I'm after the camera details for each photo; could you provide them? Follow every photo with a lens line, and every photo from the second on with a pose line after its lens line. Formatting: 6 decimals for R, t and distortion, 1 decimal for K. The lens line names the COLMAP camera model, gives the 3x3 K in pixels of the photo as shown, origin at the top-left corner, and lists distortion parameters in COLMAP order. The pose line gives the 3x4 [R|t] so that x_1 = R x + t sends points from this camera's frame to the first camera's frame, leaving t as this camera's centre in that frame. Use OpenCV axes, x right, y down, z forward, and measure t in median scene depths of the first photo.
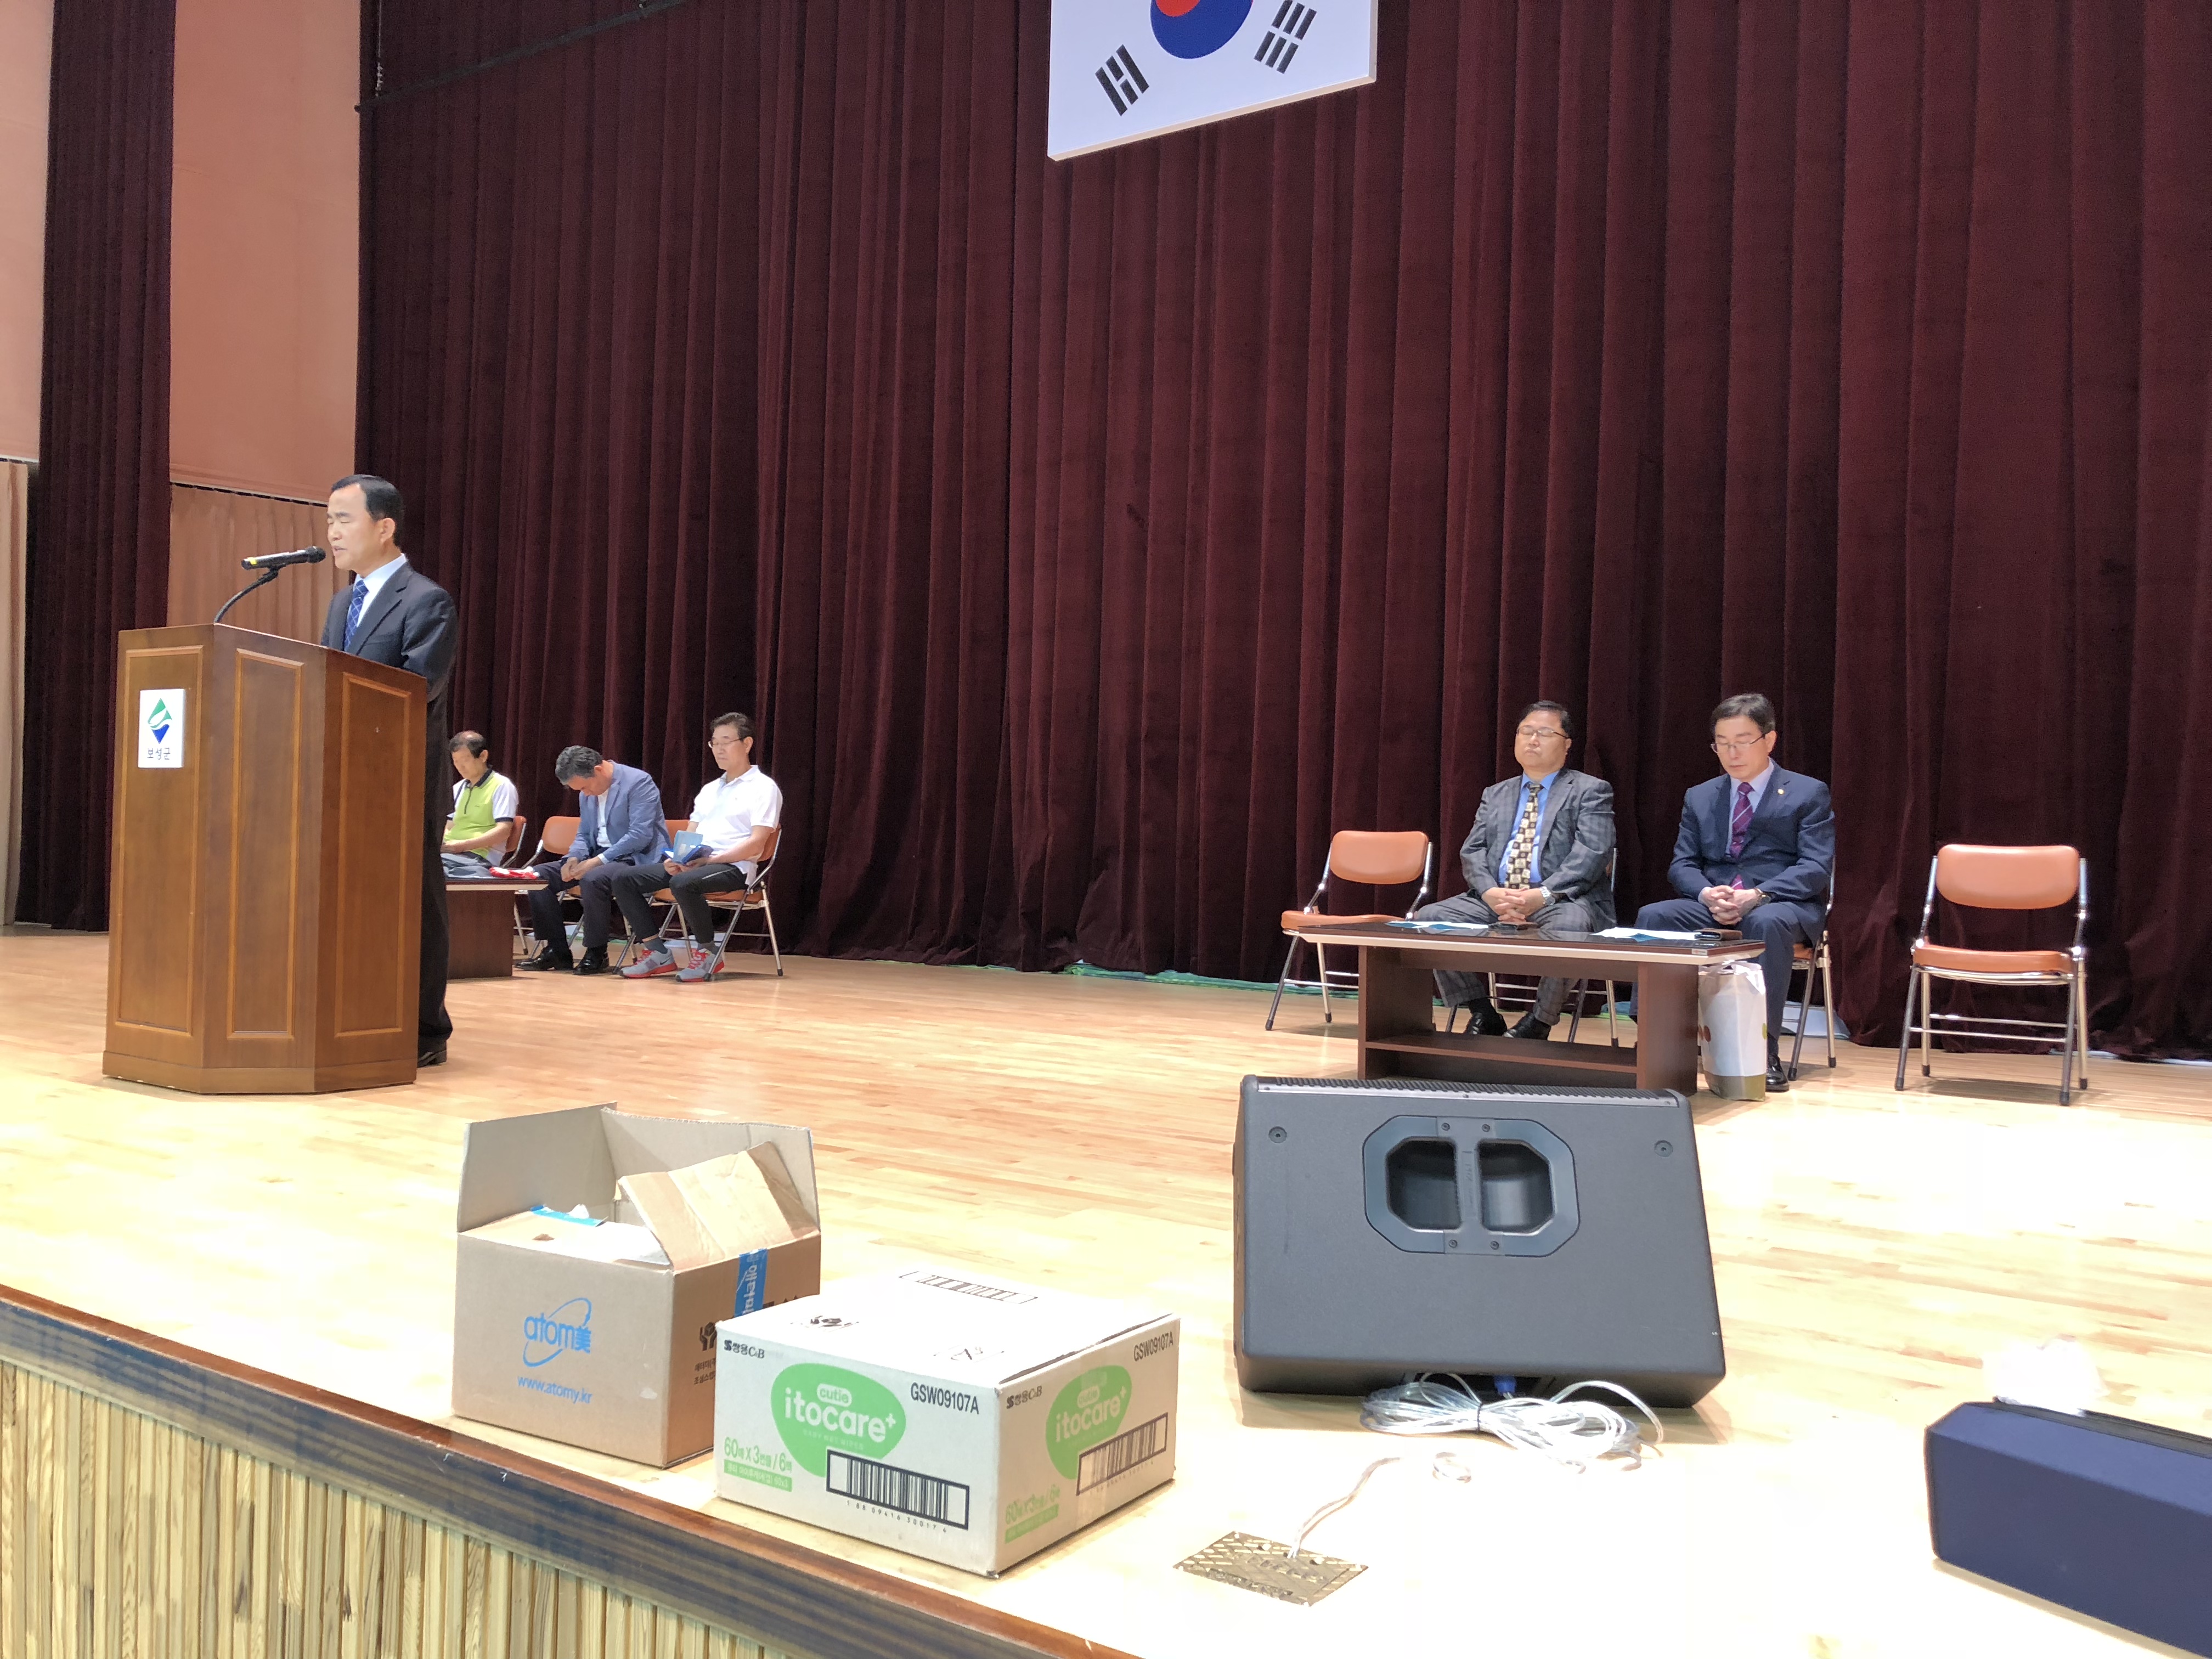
lens RADIAL K [[1793.4, 0, 1103.8], [0, 1793.4, 832.4], [0, 0, 1]] dist [-0.009599, -0.002563]
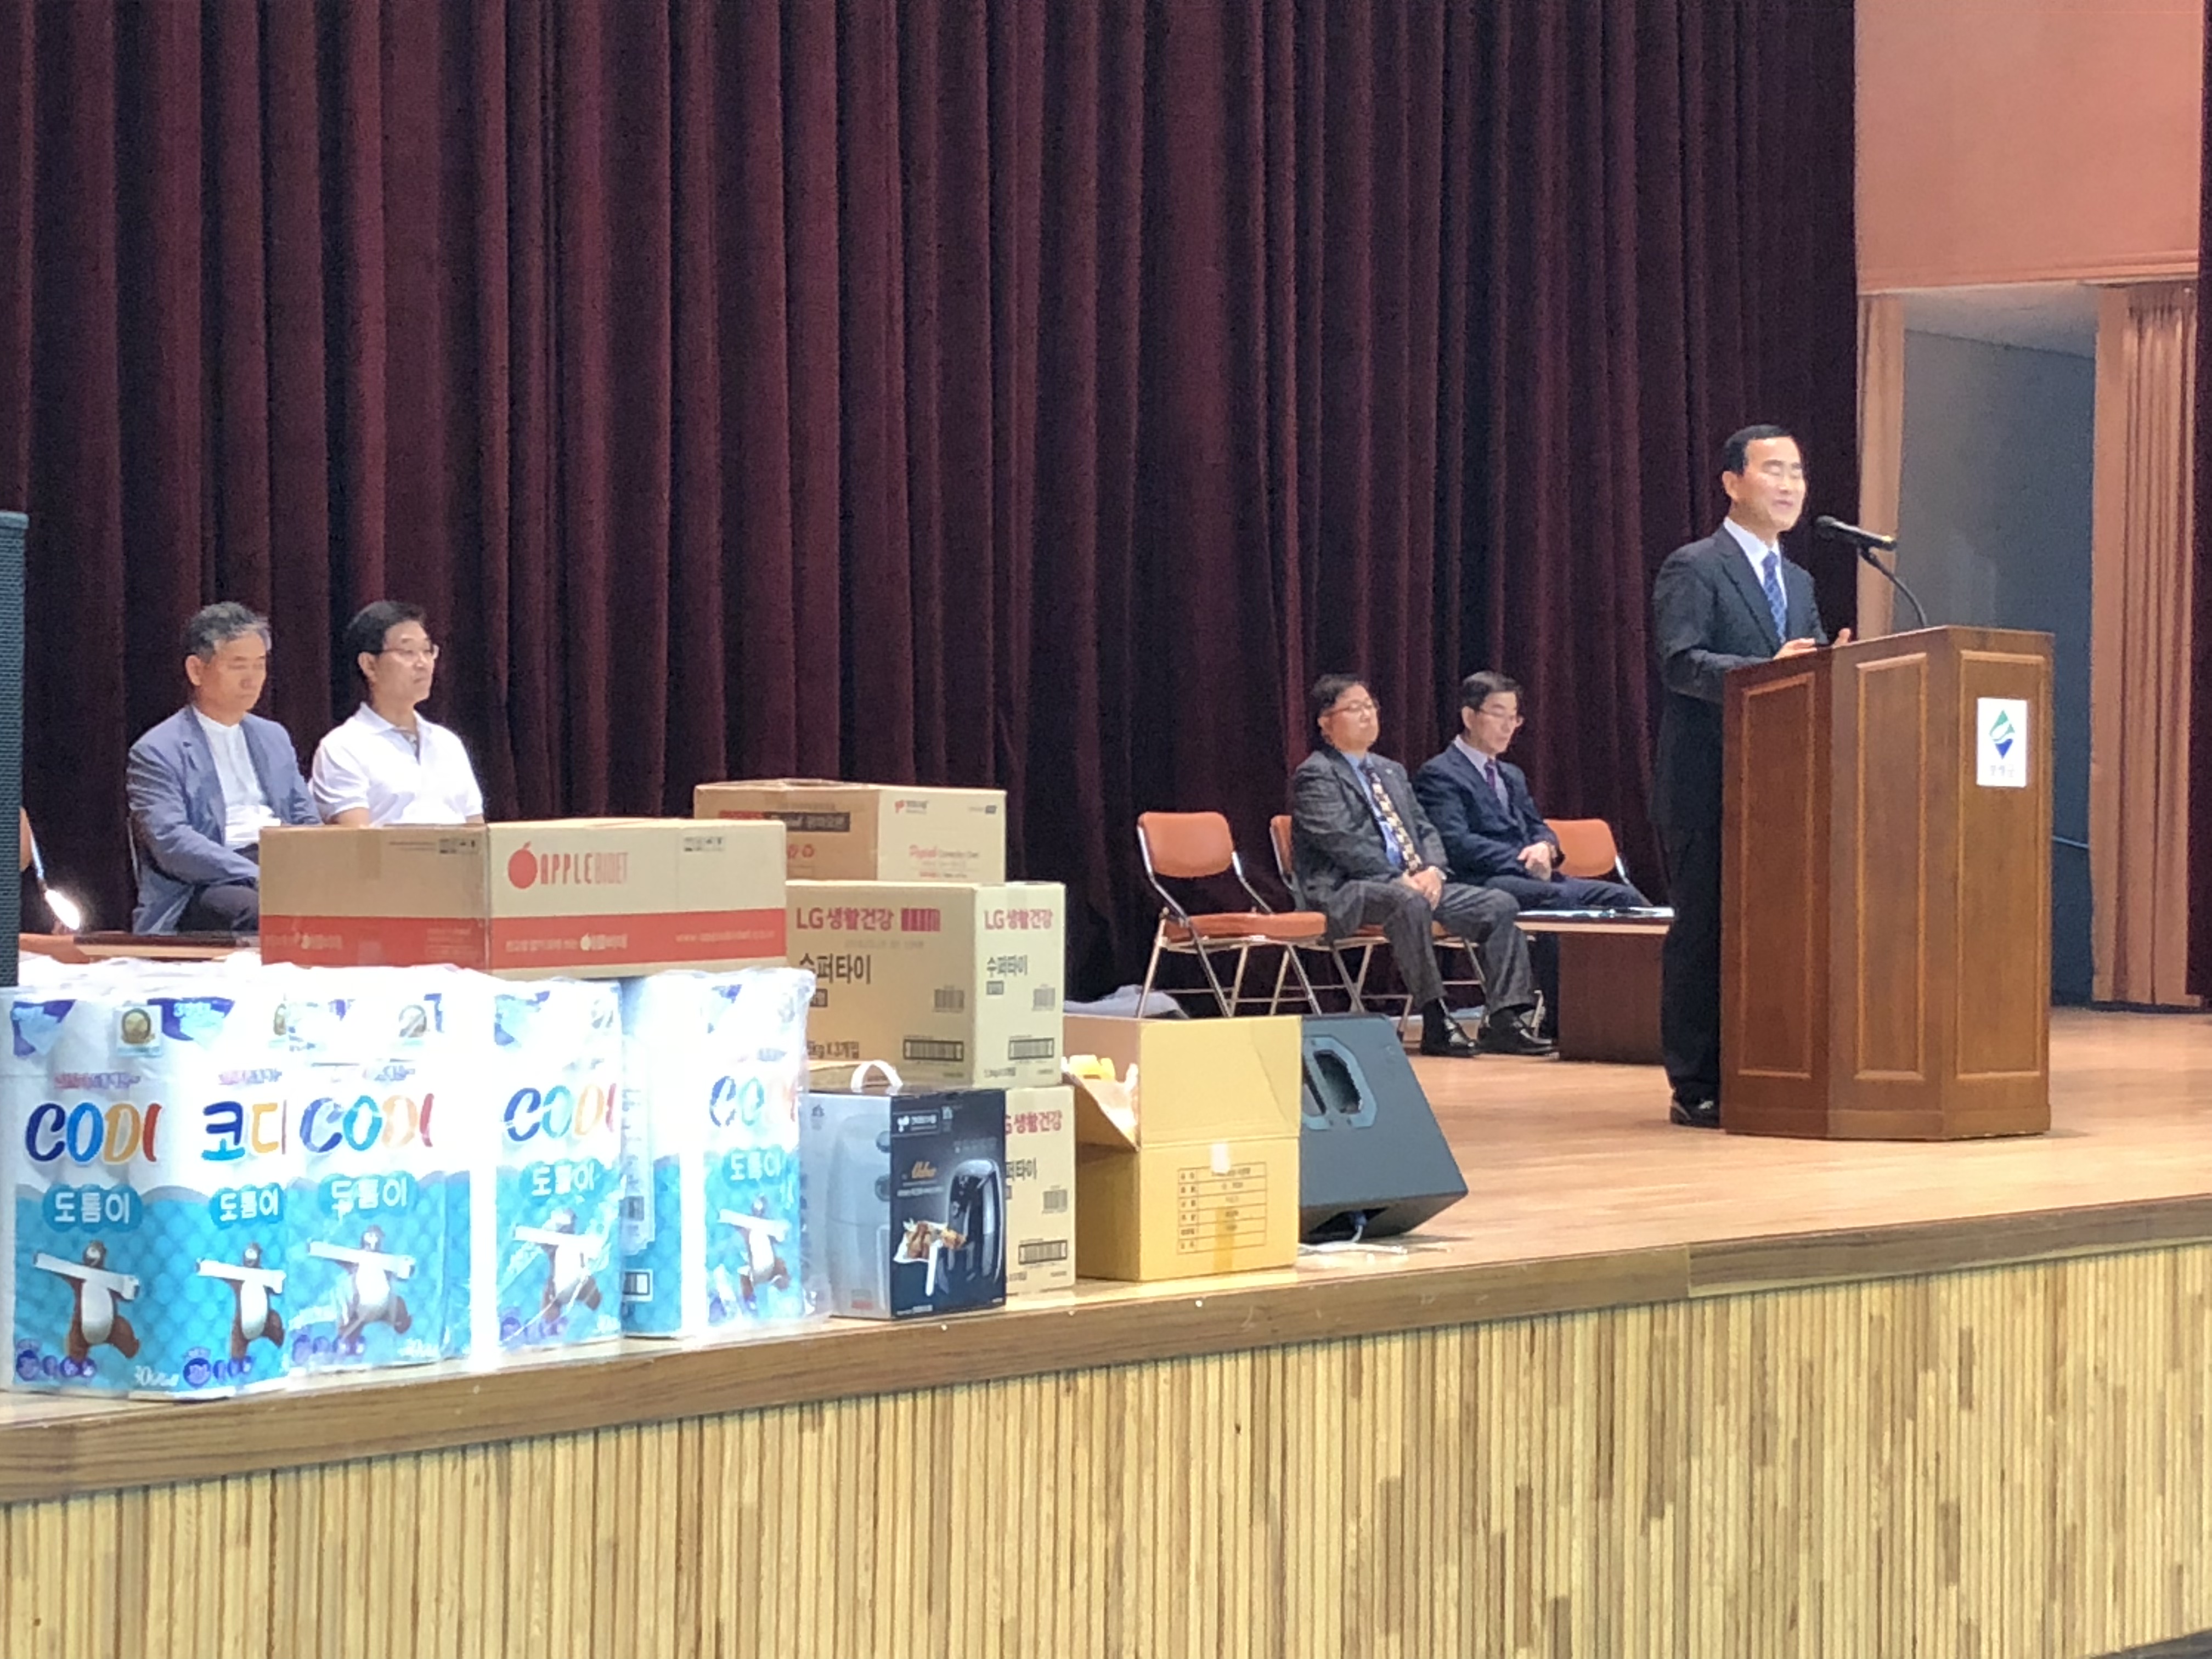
lens RADIAL K [[5522.5, 0, 1107.2], [0, 5522.5, 827.8], [0, 0, 1]] dist [-0.092741, 0.000000]
pose [[0.118718, -0.023656, 0.992646, -1.927147], [-0.011611, 0.999615, 0.025211, -0.045642], [-0.992860, -0.014519, 0.118397, 0.637904]]
